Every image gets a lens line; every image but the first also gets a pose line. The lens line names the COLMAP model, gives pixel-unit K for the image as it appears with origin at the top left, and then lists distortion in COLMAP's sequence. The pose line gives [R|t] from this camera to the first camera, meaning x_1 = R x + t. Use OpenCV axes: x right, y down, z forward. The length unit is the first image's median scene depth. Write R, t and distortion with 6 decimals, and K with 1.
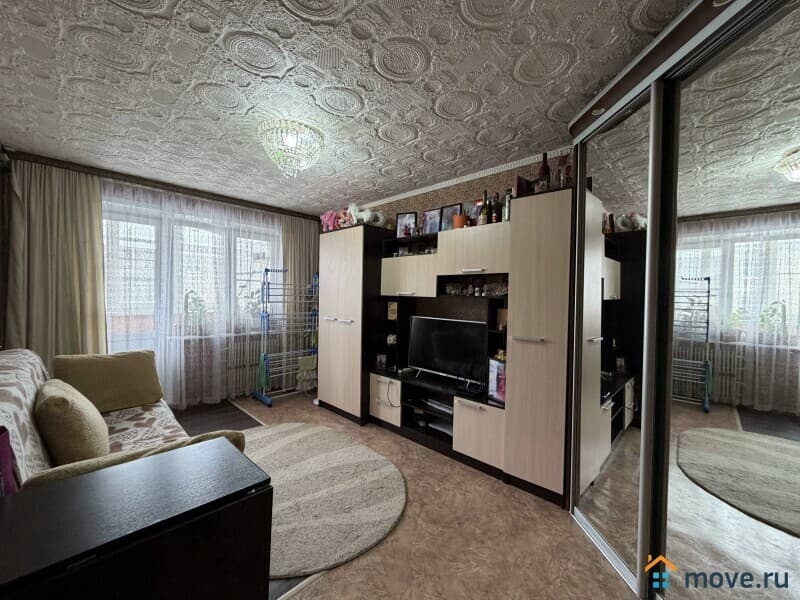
lens RADIAL K [[318.2, 0, 397.0], [0, 318.2, 299.4], [0, 0, 1]] dist [0.001517, 0.000003]
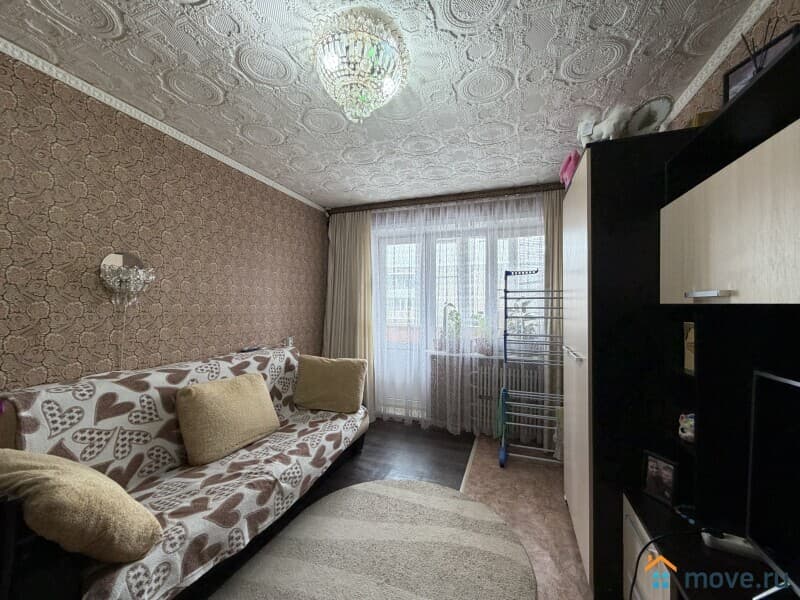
lens RADIAL K [[318.2, 0, 397.0], [0, 318.2, 299.4], [0, 0, 1]] dist [0.001517, 0.000003]
pose [[0.400866, -0.034434, -0.915490, 0.183915], [-0.012329, 0.999000, -0.042973, 0.003214], [0.916054, 0.028513, 0.400040, 0.564872]]
